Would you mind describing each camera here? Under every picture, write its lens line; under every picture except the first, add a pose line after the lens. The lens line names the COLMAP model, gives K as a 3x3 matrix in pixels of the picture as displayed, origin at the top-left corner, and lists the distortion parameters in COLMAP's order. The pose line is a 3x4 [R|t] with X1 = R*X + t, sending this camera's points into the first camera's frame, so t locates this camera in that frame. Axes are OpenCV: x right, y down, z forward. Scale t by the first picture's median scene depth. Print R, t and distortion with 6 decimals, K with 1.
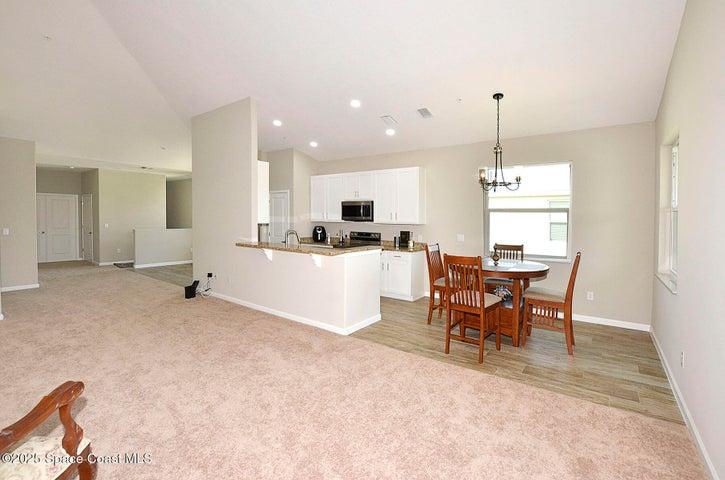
lens RADIAL K [[321.4, 0, 363.6], [0, 321.4, 223.2], [0, 0, 1]] dist [-0.020697, 0.000681]
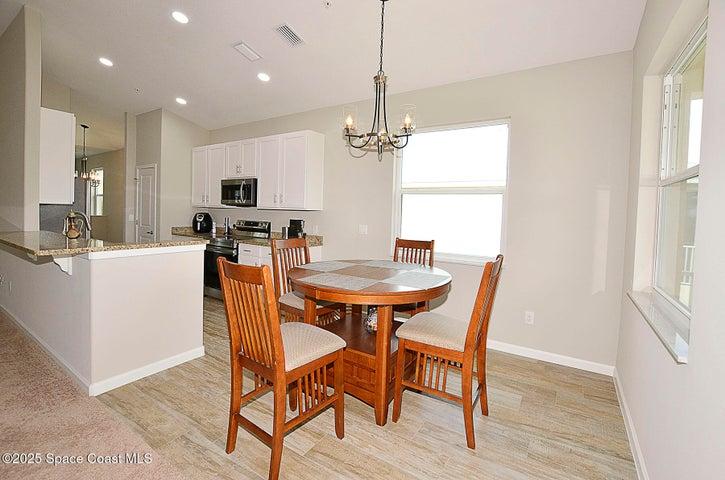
lens RADIAL K [[316.8, 0, 354.2], [0, 316.8, 224.8], [0, 0, 1]] dist [-0.021560, -0.000019]
pose [[0.998782, 0.014969, 0.047014, 0.222873], [-0.016244, 0.999507, 0.026851, 0.014118], [-0.046589, -0.027582, 0.998533, 0.259710]]
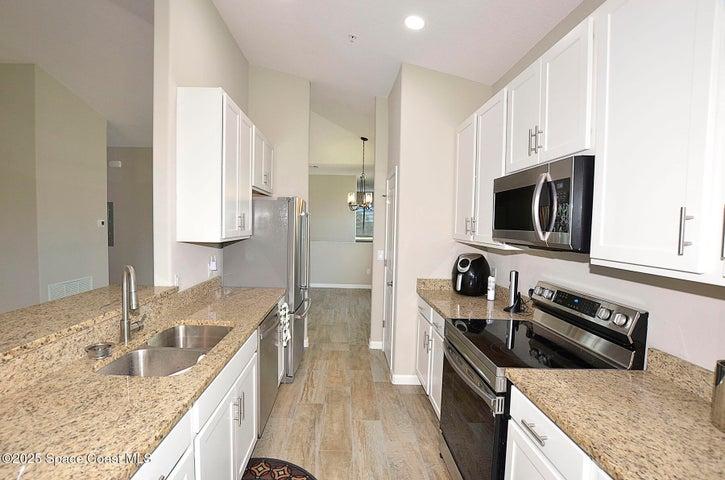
lens RADIAL K [[345.4, 0, 351.9], [0, 345.4, 239.5], [0, 0, 1]] dist [-0.024649, 0.000218]
pose [[0.607406, 0.035365, -0.793604, 0.112619], [-0.022586, 0.999374, 0.027247, -0.017962], [0.794071, 0.001374, 0.607824, 0.747224]]
